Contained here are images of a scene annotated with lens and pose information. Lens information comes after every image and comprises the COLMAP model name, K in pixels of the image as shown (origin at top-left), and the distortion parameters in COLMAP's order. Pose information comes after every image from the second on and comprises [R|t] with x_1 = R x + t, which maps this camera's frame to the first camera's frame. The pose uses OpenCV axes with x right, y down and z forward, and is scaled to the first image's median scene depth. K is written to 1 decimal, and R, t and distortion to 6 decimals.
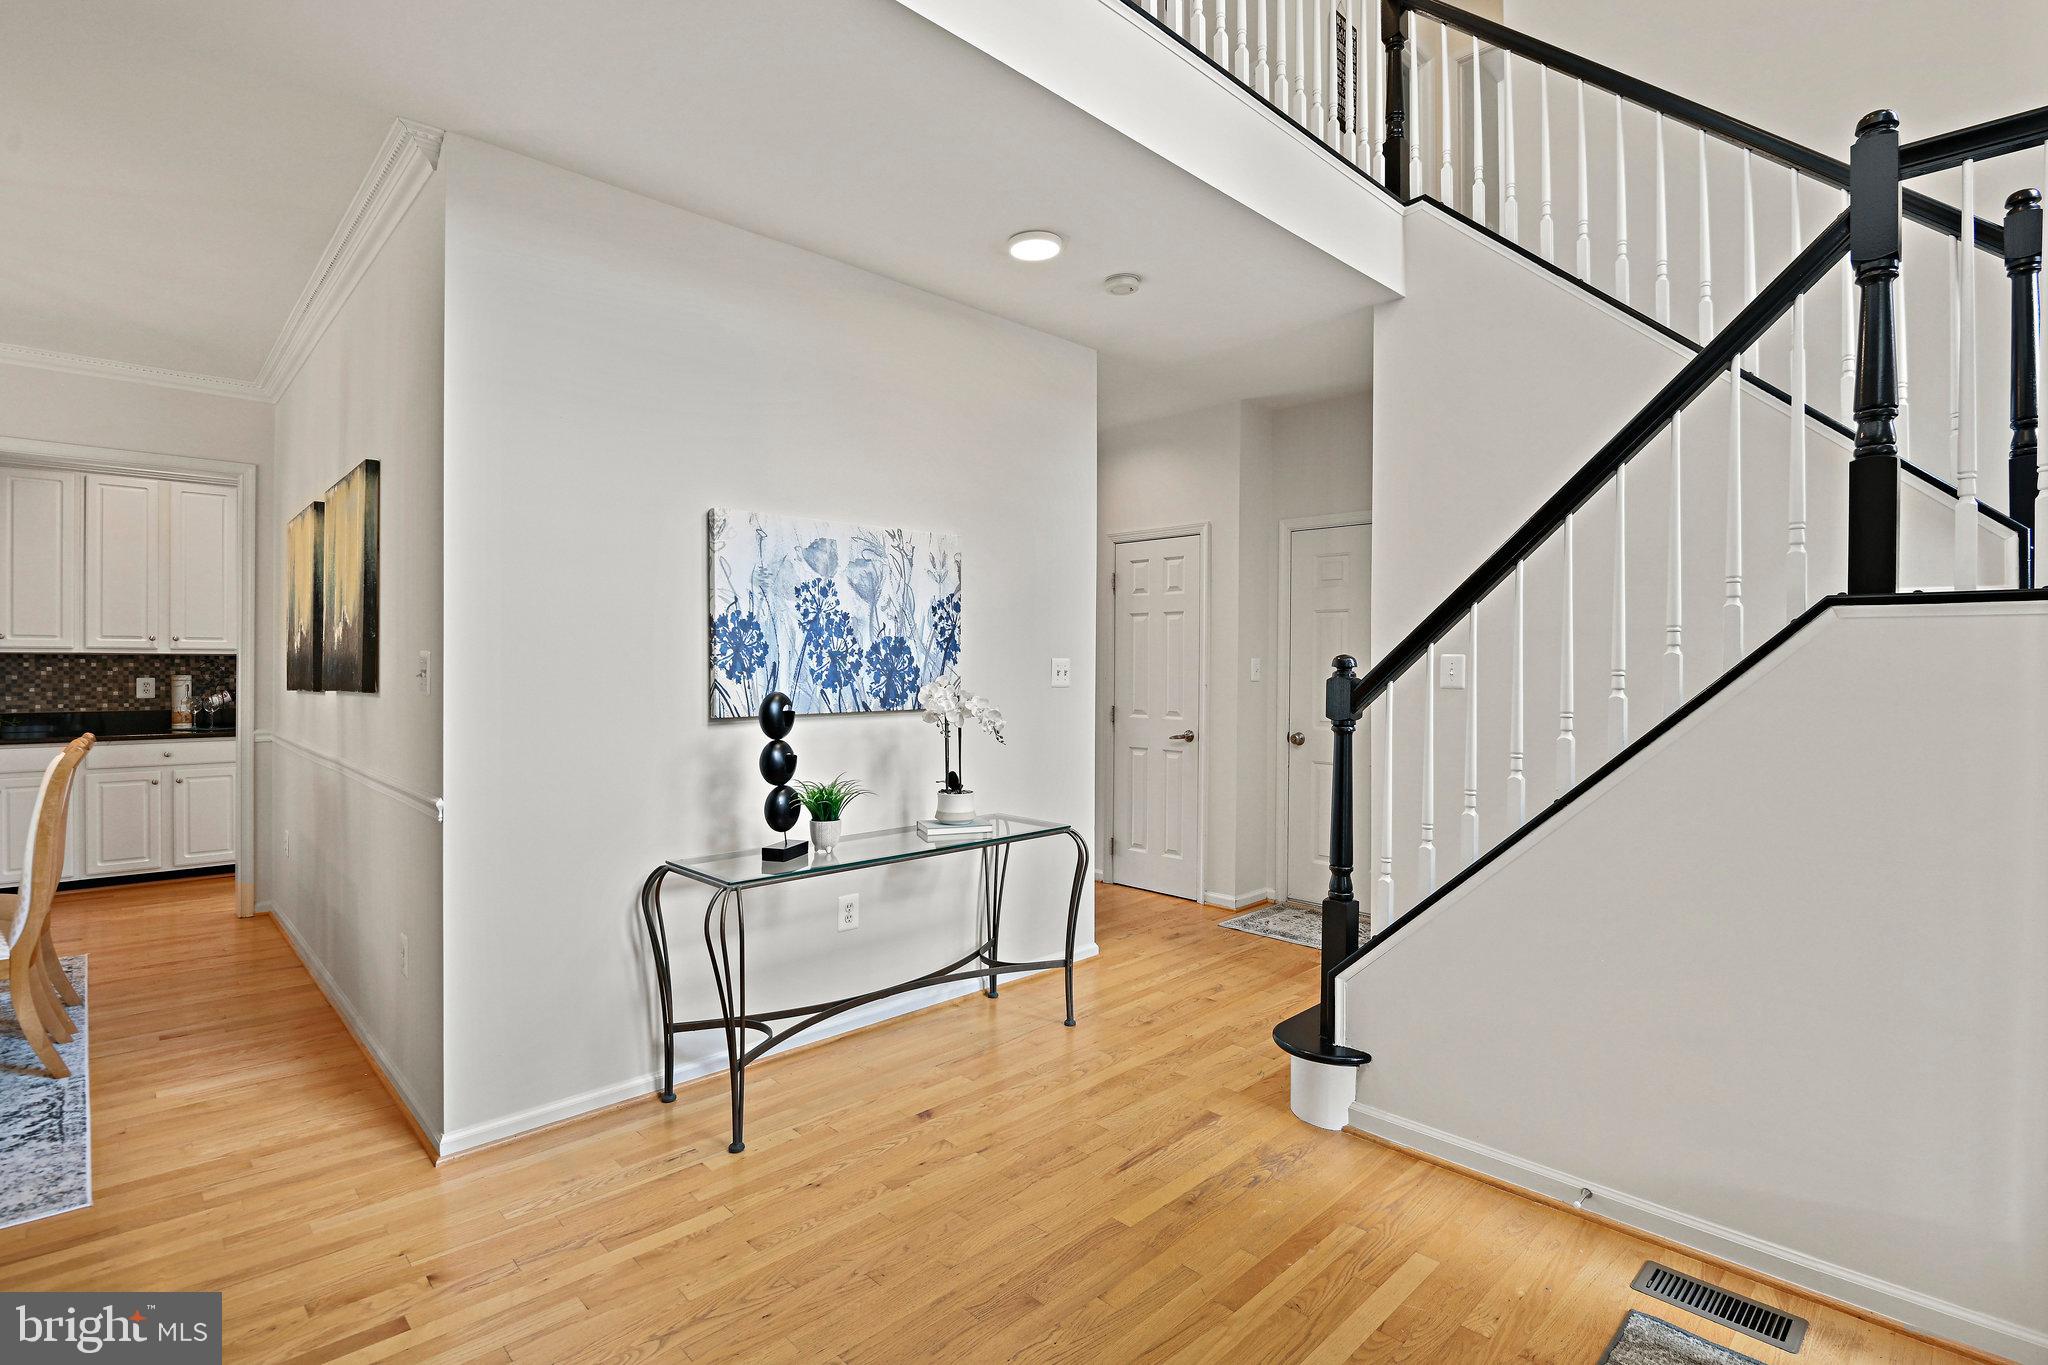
lens RADIAL K [[972.3, 0, 1034.1], [0, 972.3, 659.7], [0, 0, 1]] dist [-0.021649, 0.000354]
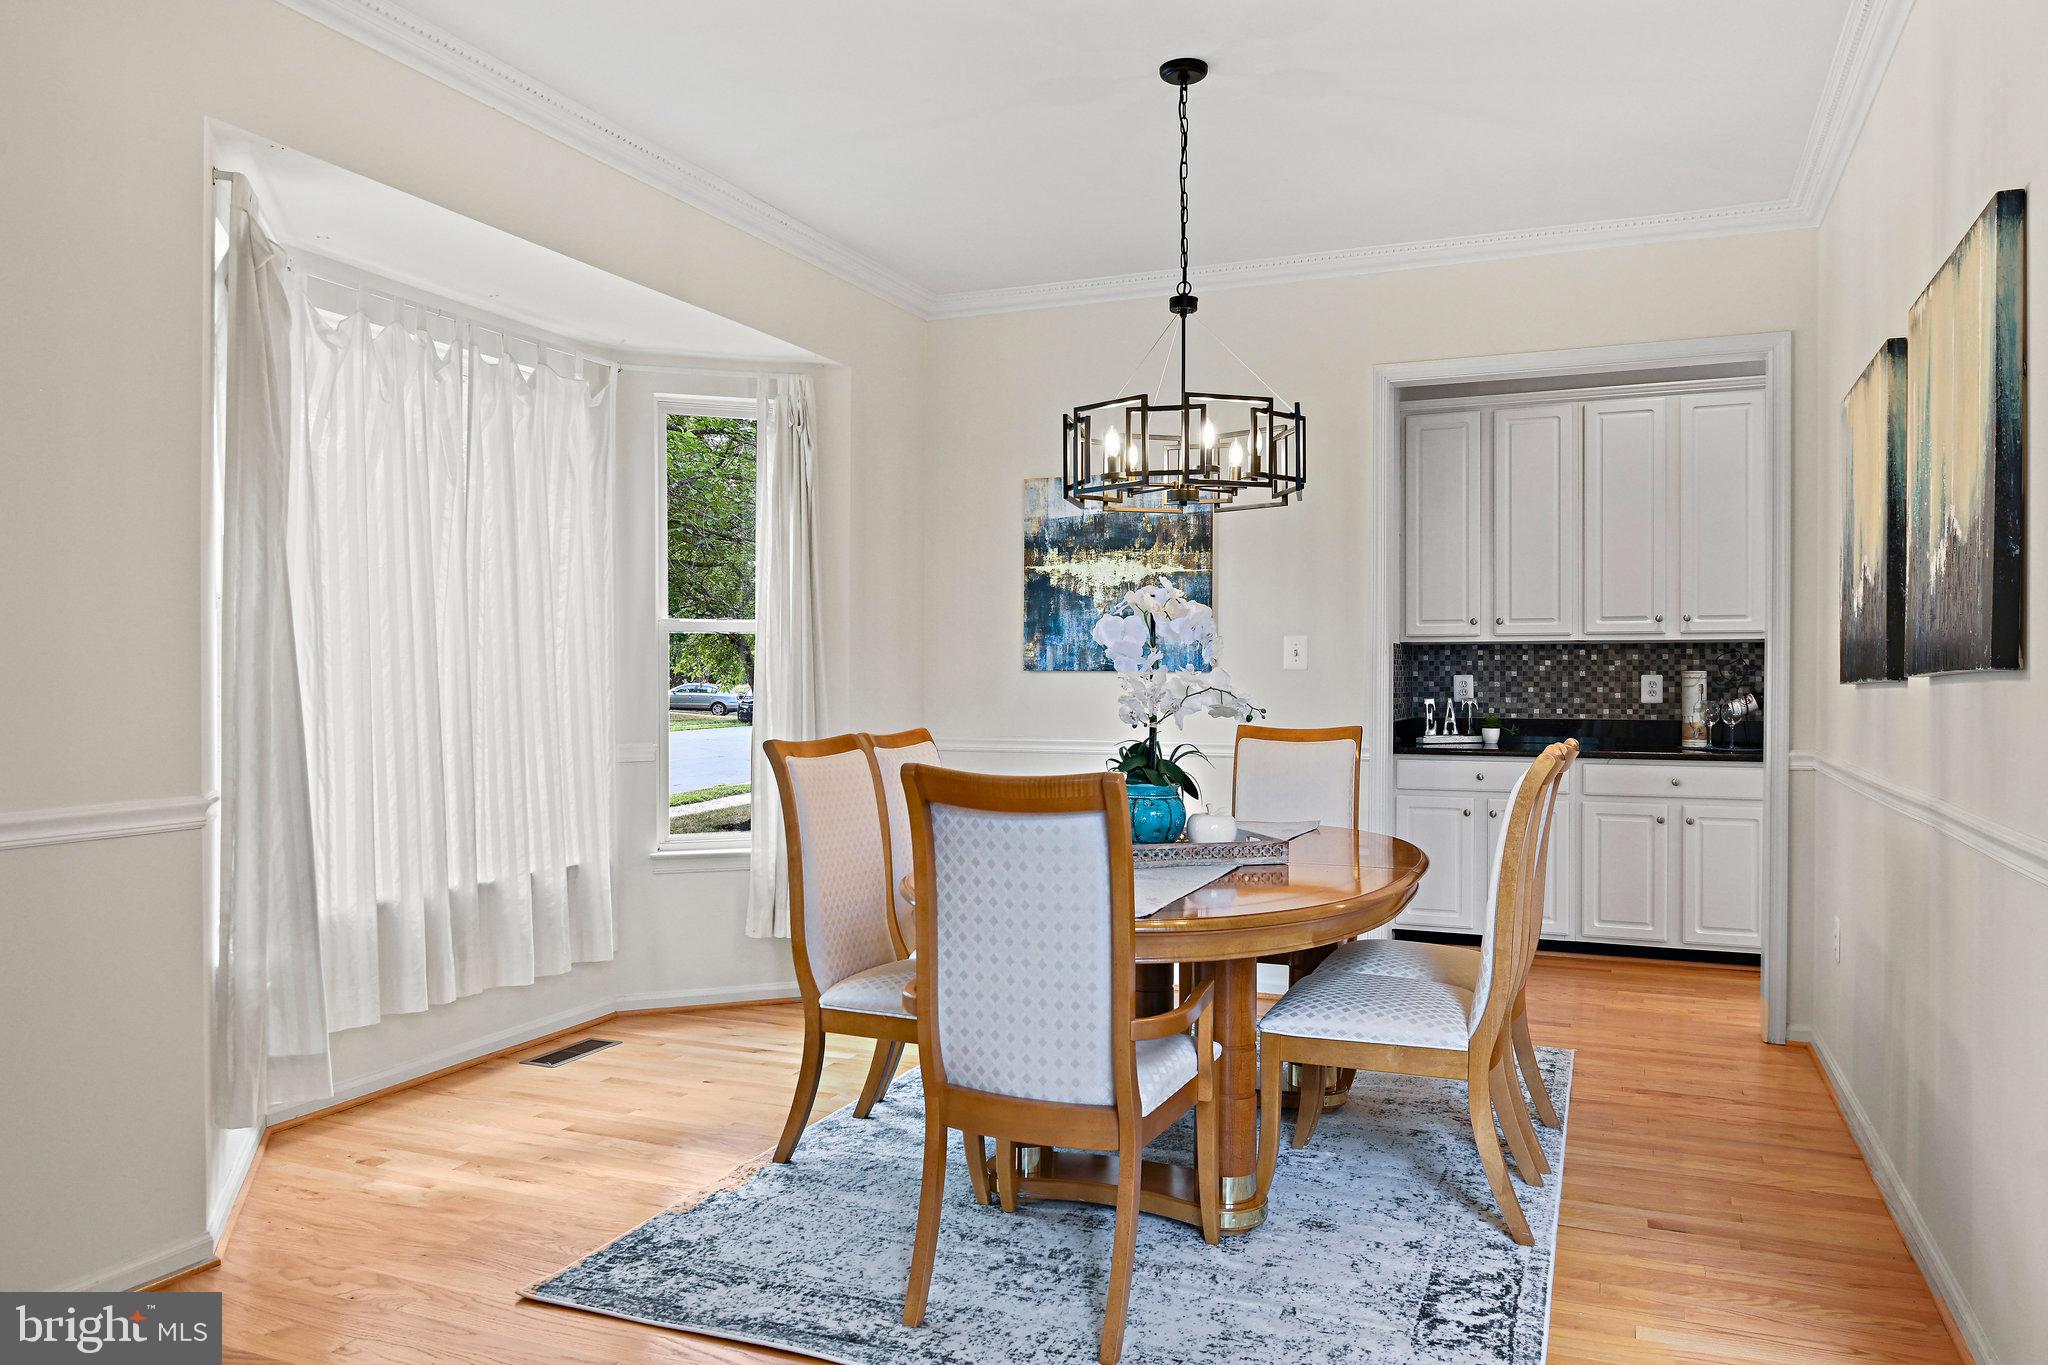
lens RADIAL K [[1398.6, 0, 1021.1], [0, 1398.6, 711.7], [0, 0, 1]] dist [0.010049, -0.024215]
pose [[0.377870, 0.015990, -0.925720, -0.155551], [0.008088, 0.999756, 0.020570, 0.025266], [0.925823, -0.015260, 0.377649, 0.188300]]
